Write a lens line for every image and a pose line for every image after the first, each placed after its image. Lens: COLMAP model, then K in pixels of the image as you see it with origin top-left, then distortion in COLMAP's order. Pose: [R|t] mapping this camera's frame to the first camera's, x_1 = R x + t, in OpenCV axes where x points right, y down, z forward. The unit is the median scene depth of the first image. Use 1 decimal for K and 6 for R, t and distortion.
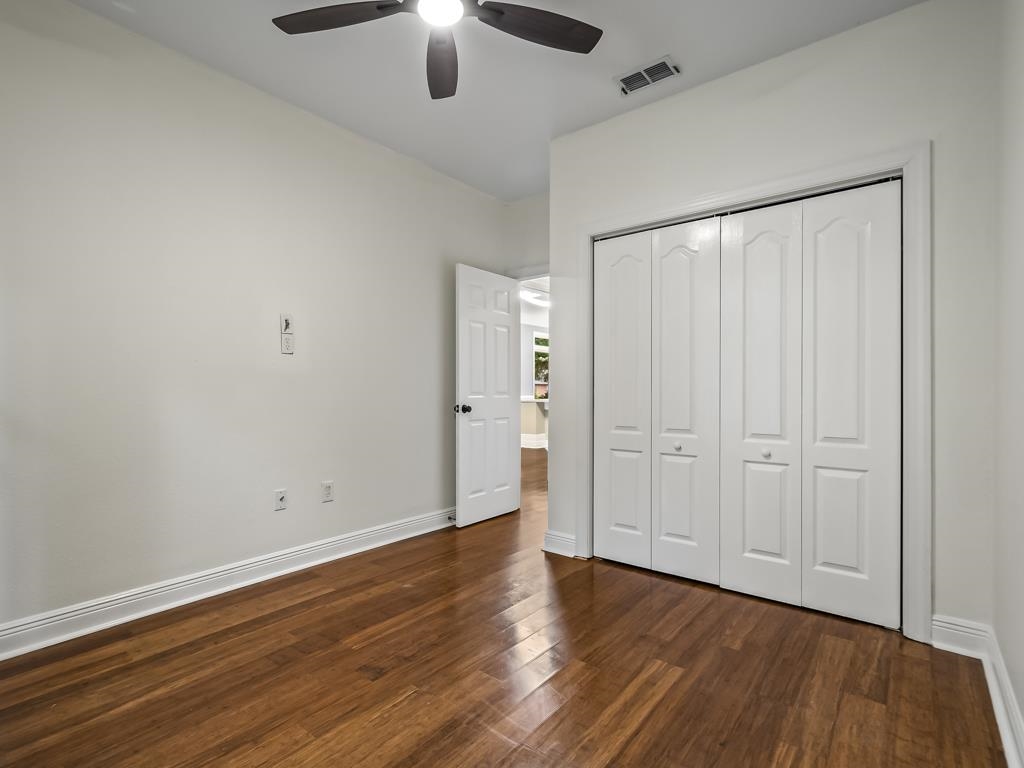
lens RADIAL K [[500.8, 0, 513.5], [0, 500.8, 387.4], [0, 0, 1]] dist [0.004893, 0.000789]
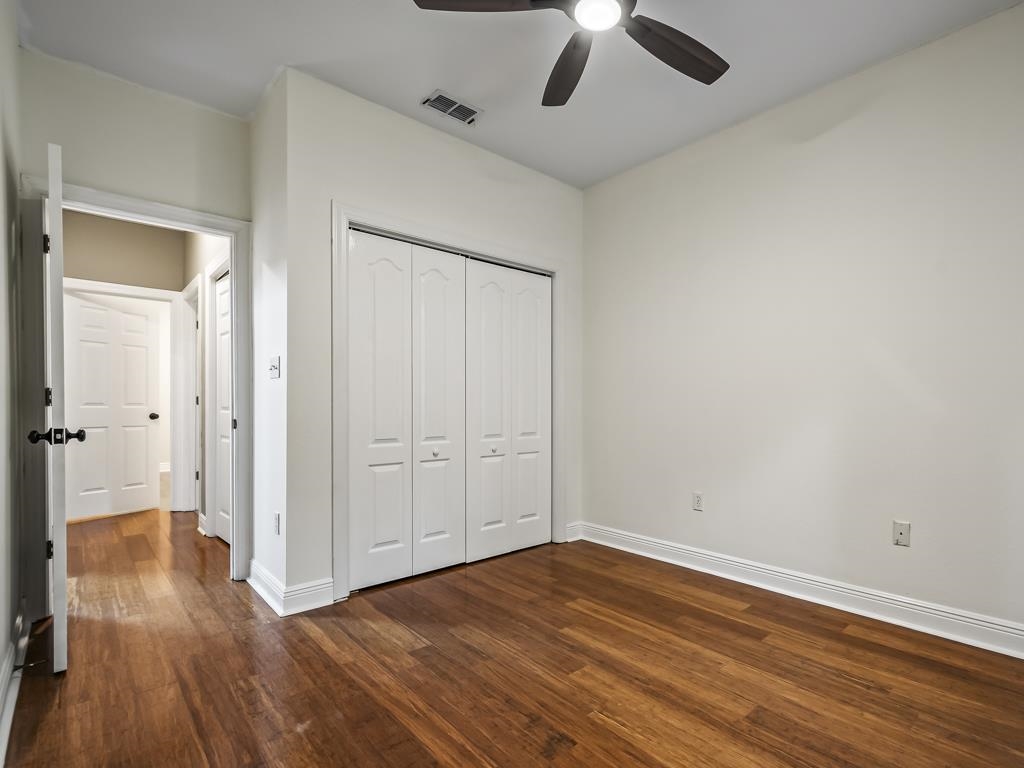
lens RADIAL K [[500.8, 0, 548.8], [0, 500.8, 406.3], [0, 0, 1]] dist [0.004893, 0.000789]
pose [[0.149266, -0.007477, 0.988769, -0.802611], [-0.010962, 0.999897, 0.009216, 0.003938], [-0.988736, -0.012215, 0.149169, 0.660634]]
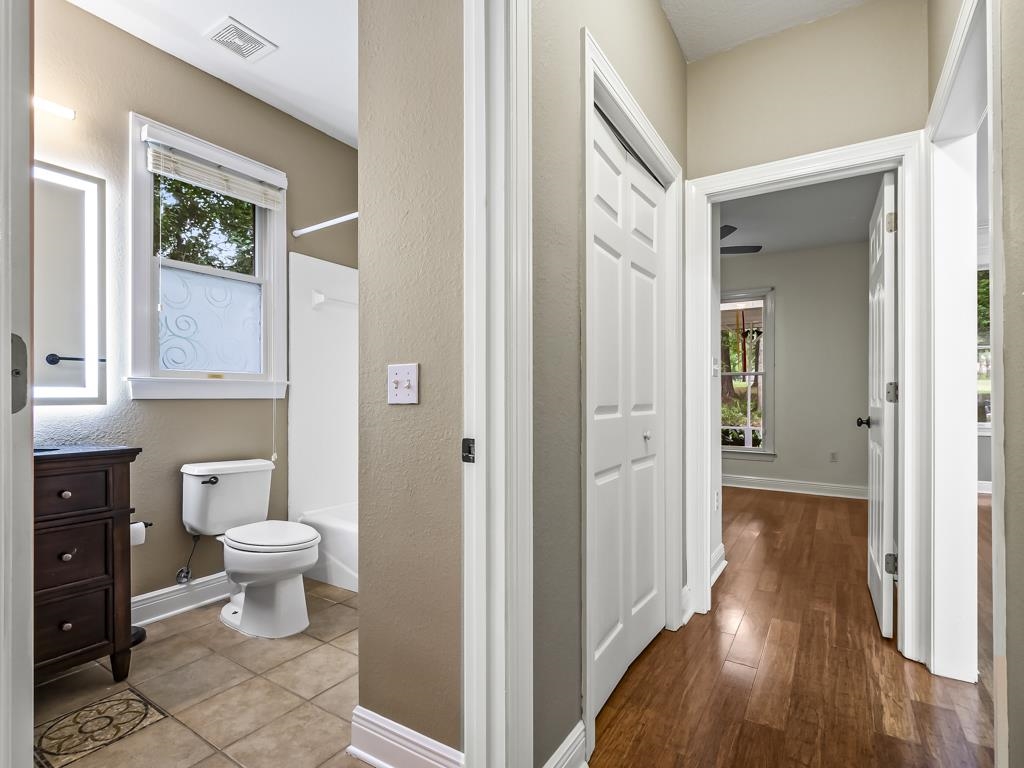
lens RADIAL K [[500.8, 0, 542.2], [0, 500.8, 393.2], [0, 0, 1]] dist [0.004893, 0.000789]
pose [[-0.990710, 0.000459, -0.135993, 0.696522], [0.002900, 0.999838, -0.017752, 0.019352], [0.135963, -0.017981, -0.990551, 2.486930]]
